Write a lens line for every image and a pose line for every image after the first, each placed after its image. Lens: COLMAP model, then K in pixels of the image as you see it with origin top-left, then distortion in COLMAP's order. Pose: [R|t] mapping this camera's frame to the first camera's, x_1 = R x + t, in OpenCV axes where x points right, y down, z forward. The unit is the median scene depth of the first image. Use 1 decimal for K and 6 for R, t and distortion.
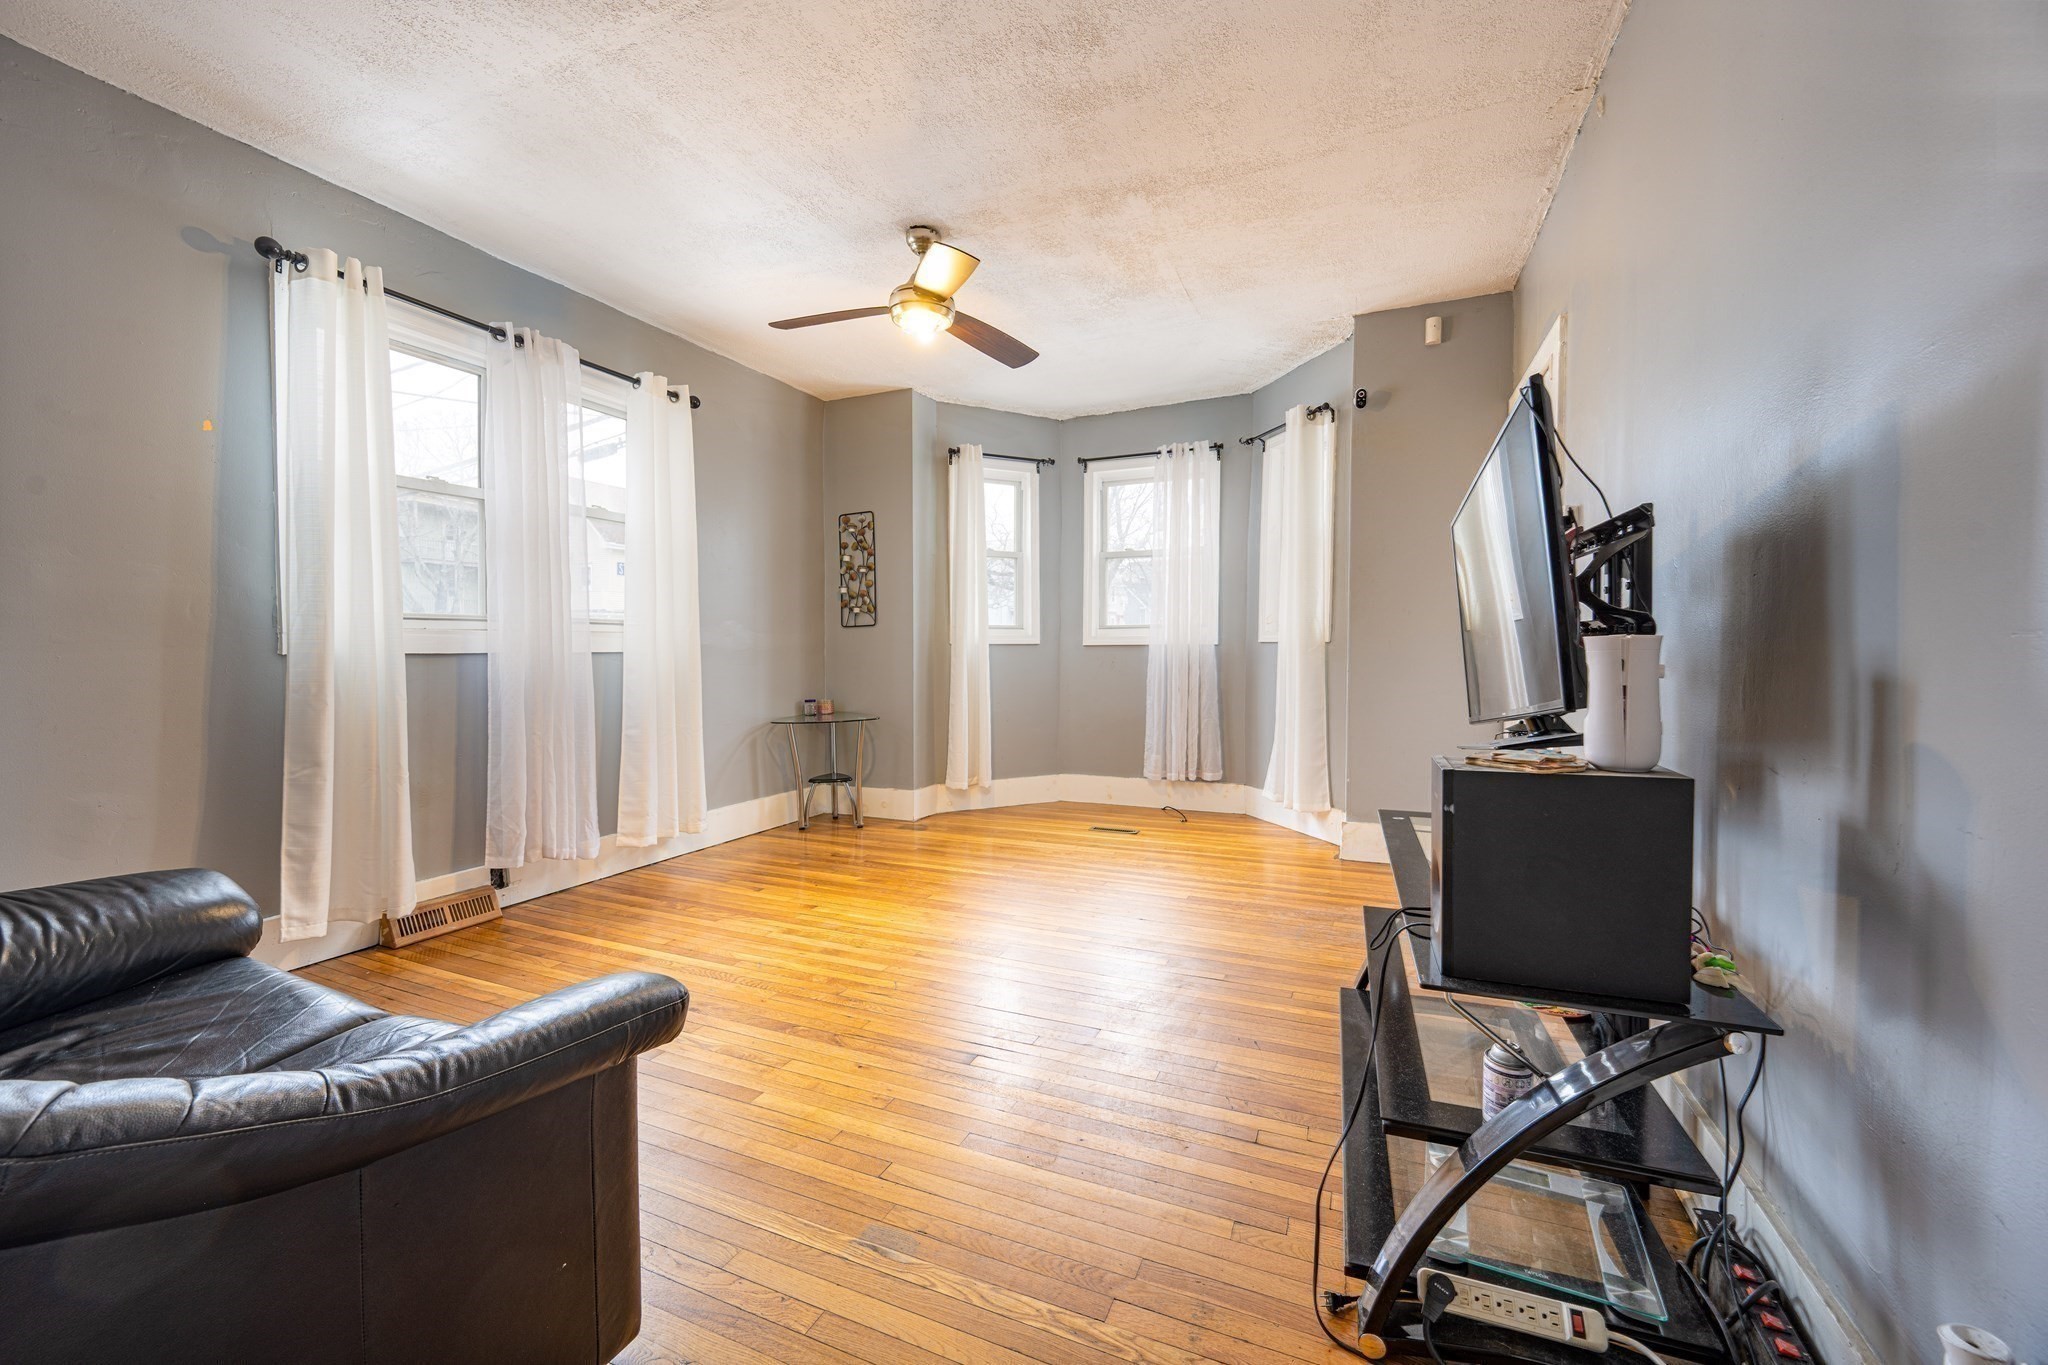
lens RADIAL K [[802.5, 0, 1030.1], [0, 802.5, 672.8], [0, 0, 1]] dist [0.000538, 0.000067]
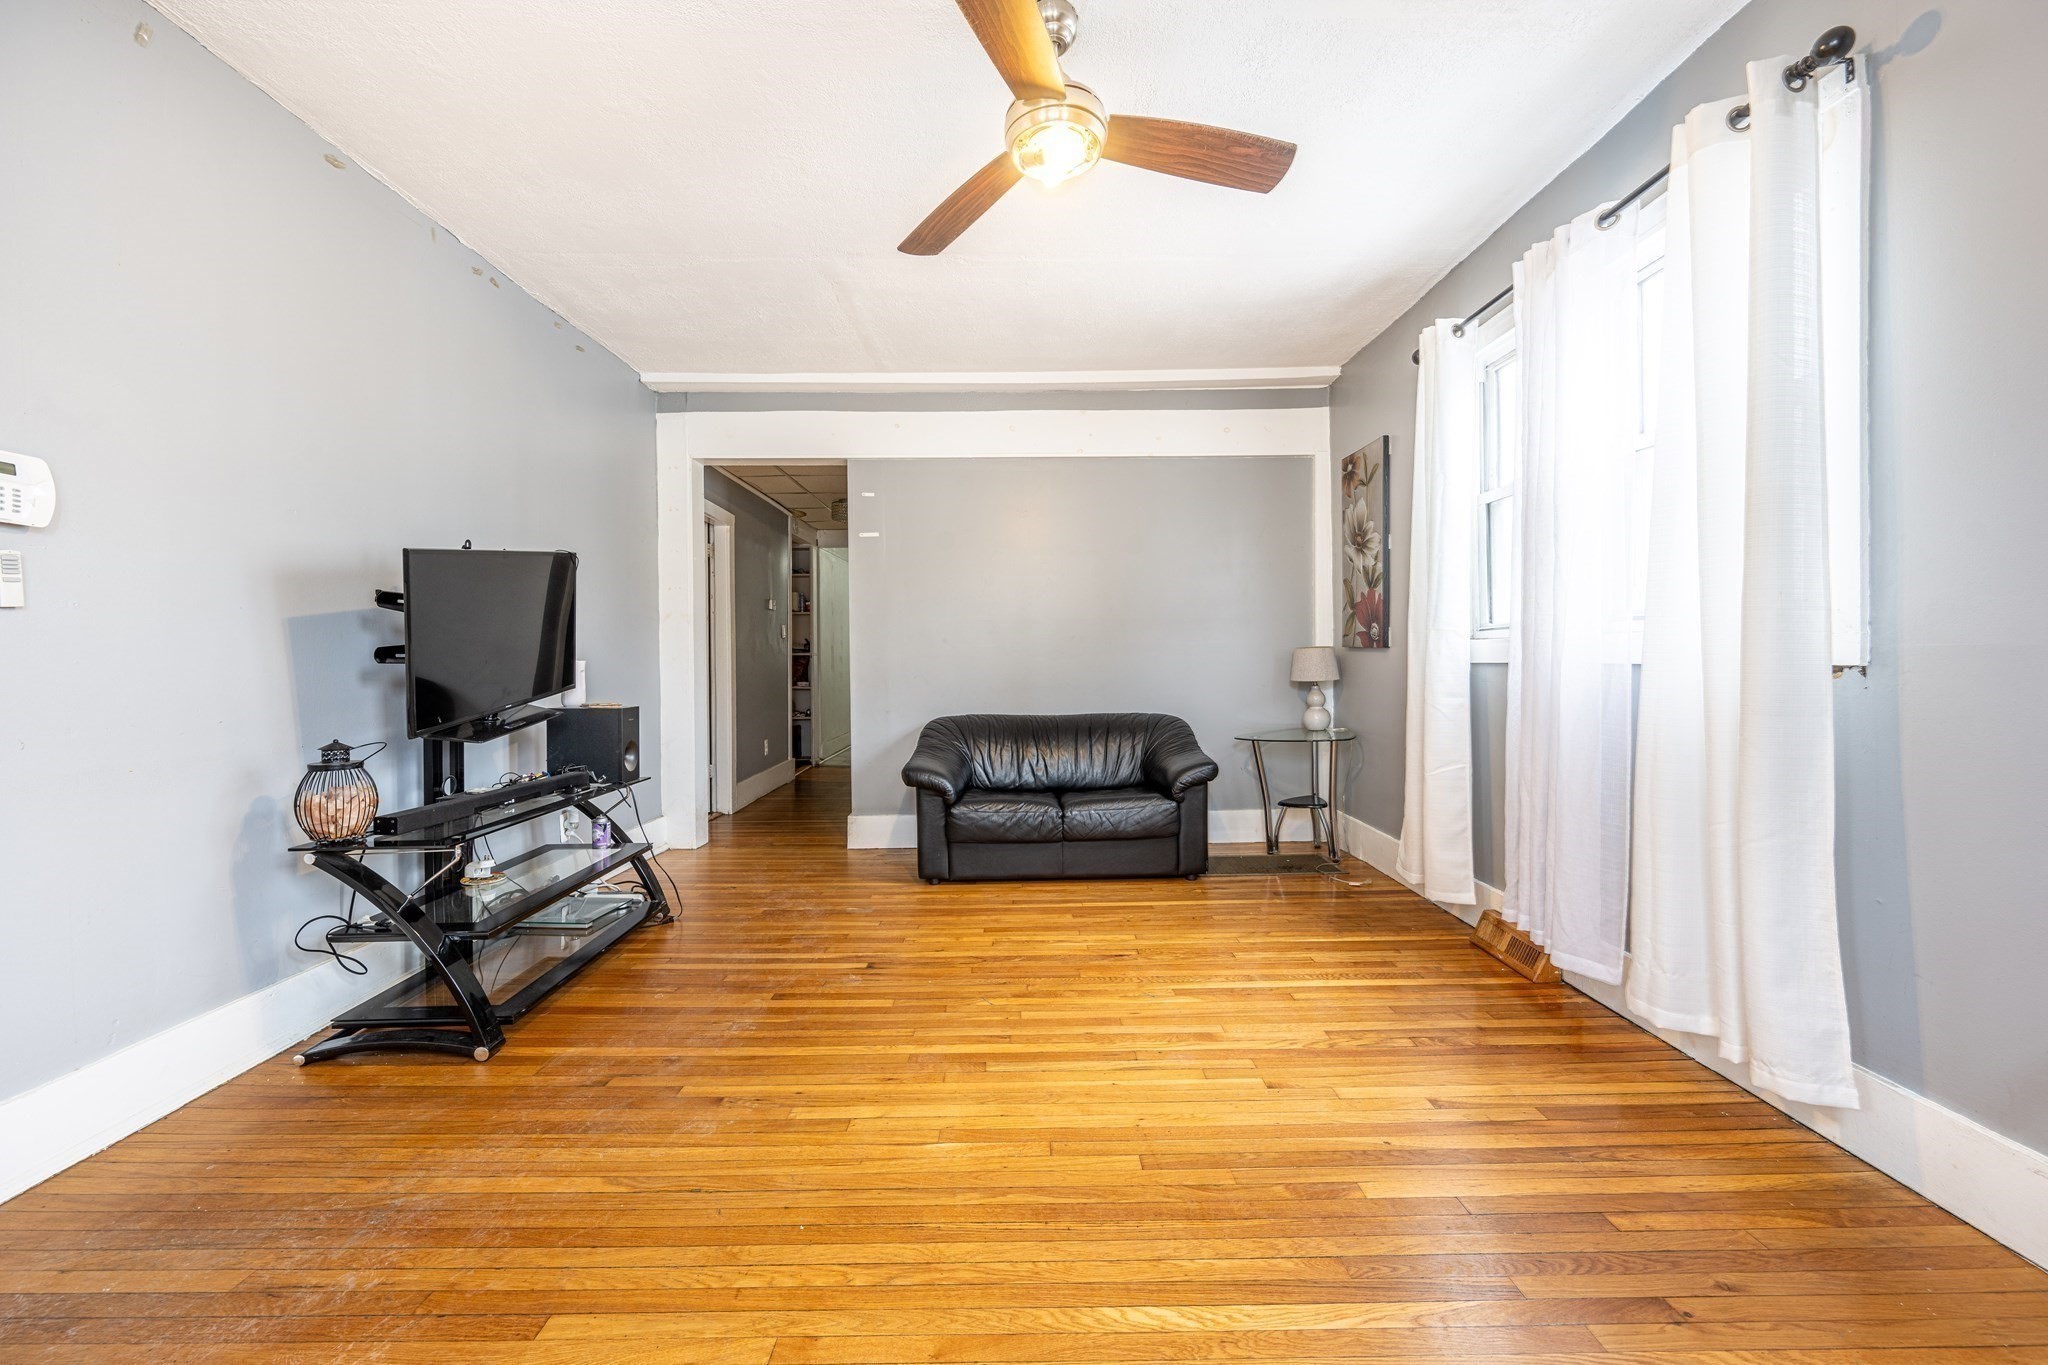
lens RADIAL K [[802.5, 0, 1029.5], [0, 802.5, 662.0], [0, 0, 1]] dist [0.000538, 0.000067]
pose [[-0.909245, 0.007437, -0.416194, 0.160405], [-0.004415, 0.999612, 0.027508, -0.047187], [0.416237, 0.026849, -0.908859, 1.554674]]
